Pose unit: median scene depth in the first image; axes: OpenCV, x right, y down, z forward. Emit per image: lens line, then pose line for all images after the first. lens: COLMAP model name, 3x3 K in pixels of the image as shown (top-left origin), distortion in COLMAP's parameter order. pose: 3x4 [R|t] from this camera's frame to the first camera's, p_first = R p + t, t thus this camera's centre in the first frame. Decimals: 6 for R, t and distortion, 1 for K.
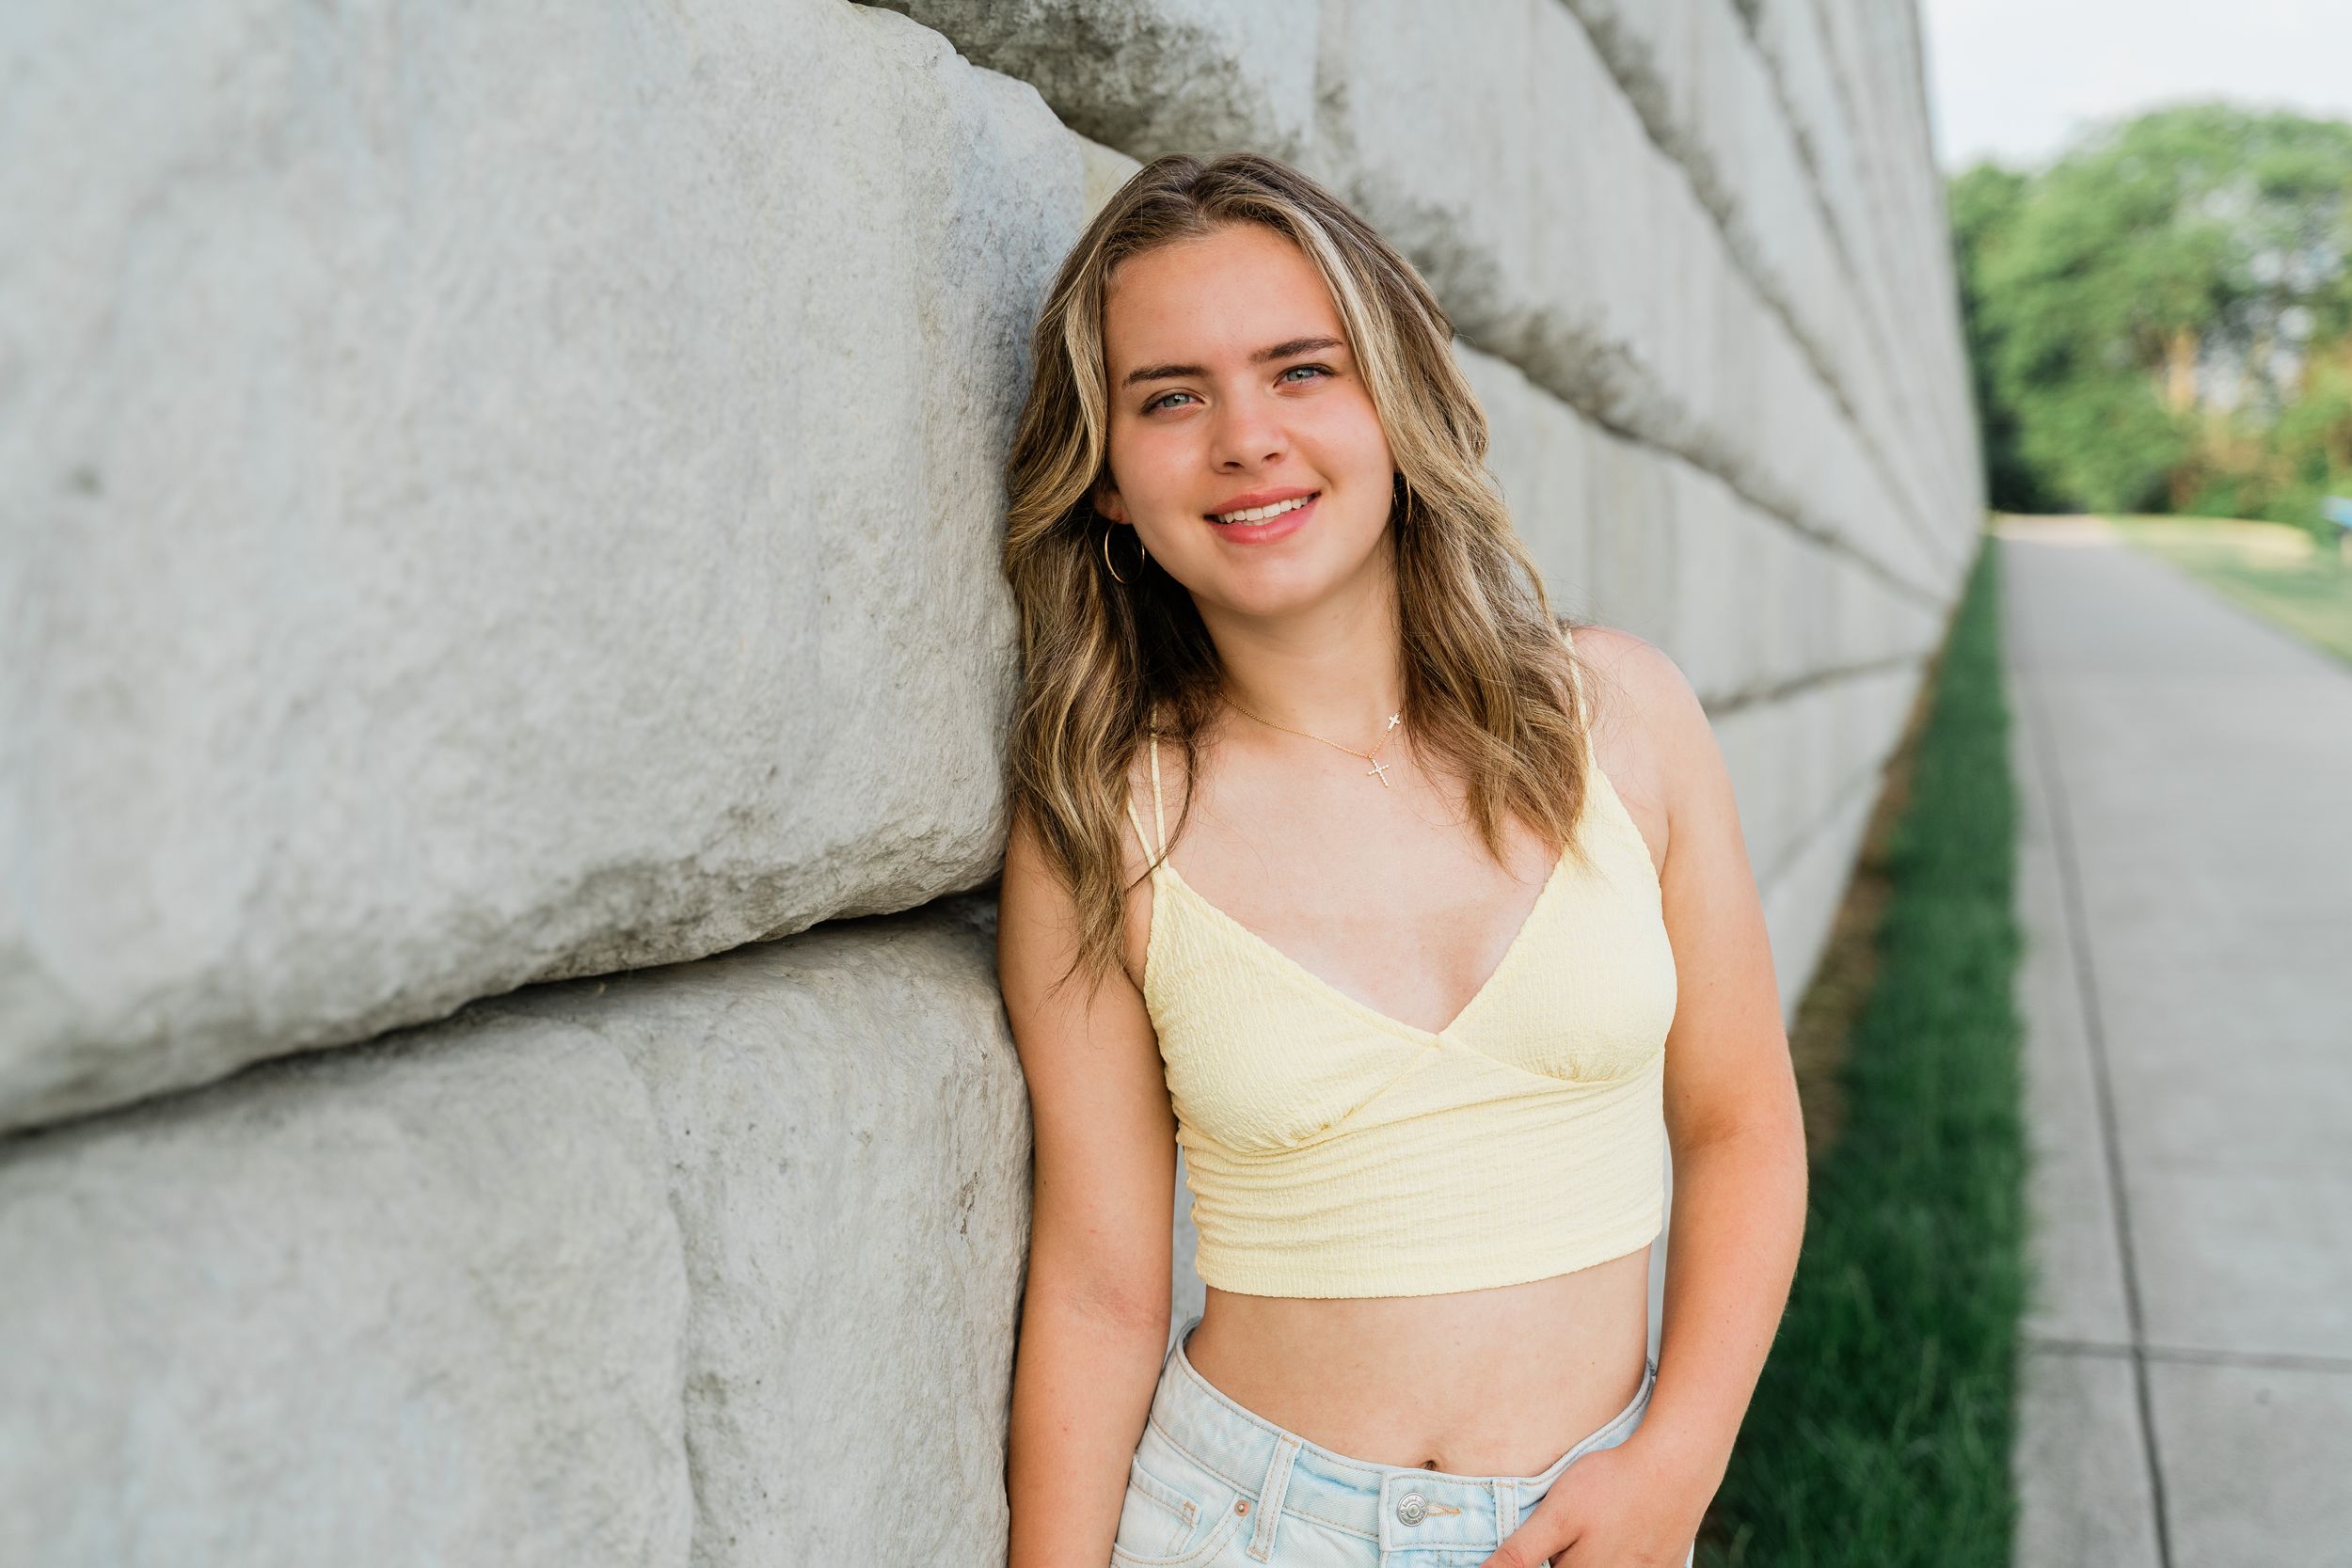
lens RADIAL K [[3324.0, 0, 1167.1], [0, 3324.0, 812.9], [0, 0, 1]] dist [-0.012025, -0.014917]
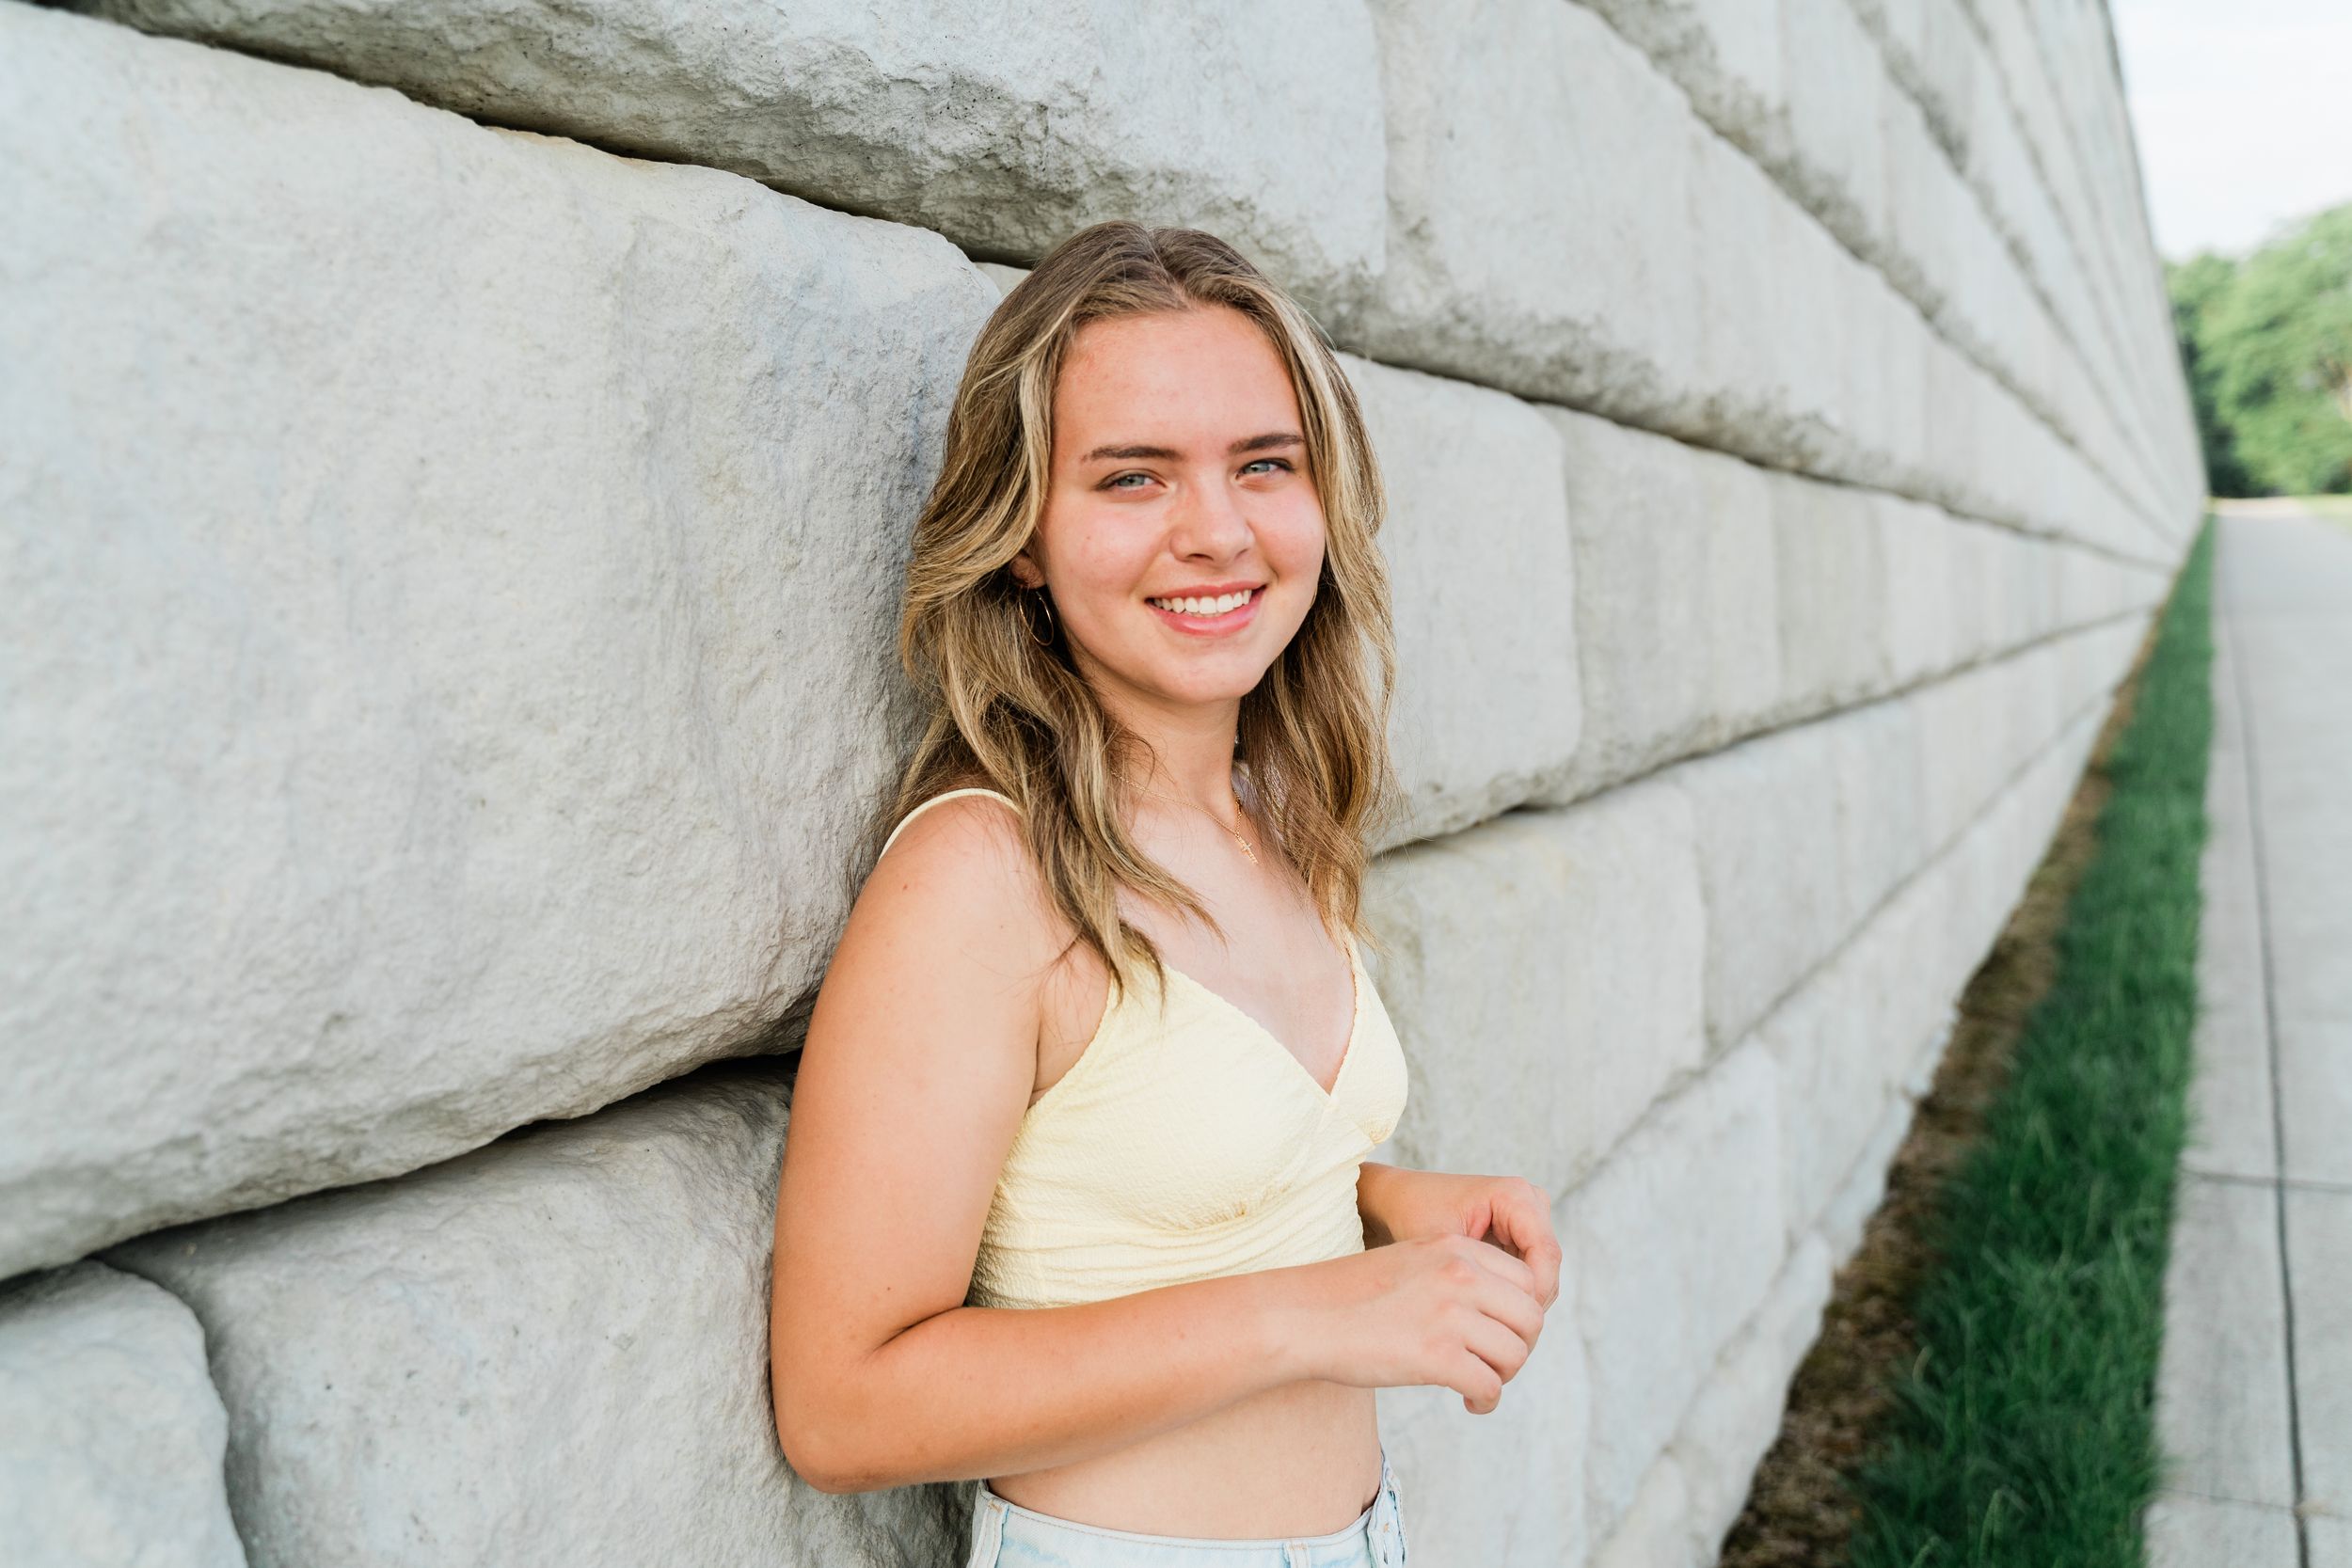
lens RADIAL K [[2112.3, 0, 1176.0], [0, 2112.3, 784.0], [0, 0, 1]] dist [0.003506, -0.015776]
pose [[0.976312, -0.022690, -0.215176, 0.183547], [0.028472, 0.999311, 0.023807, -0.067204], [0.214487, -0.029370, 0.976285, 0.401936]]
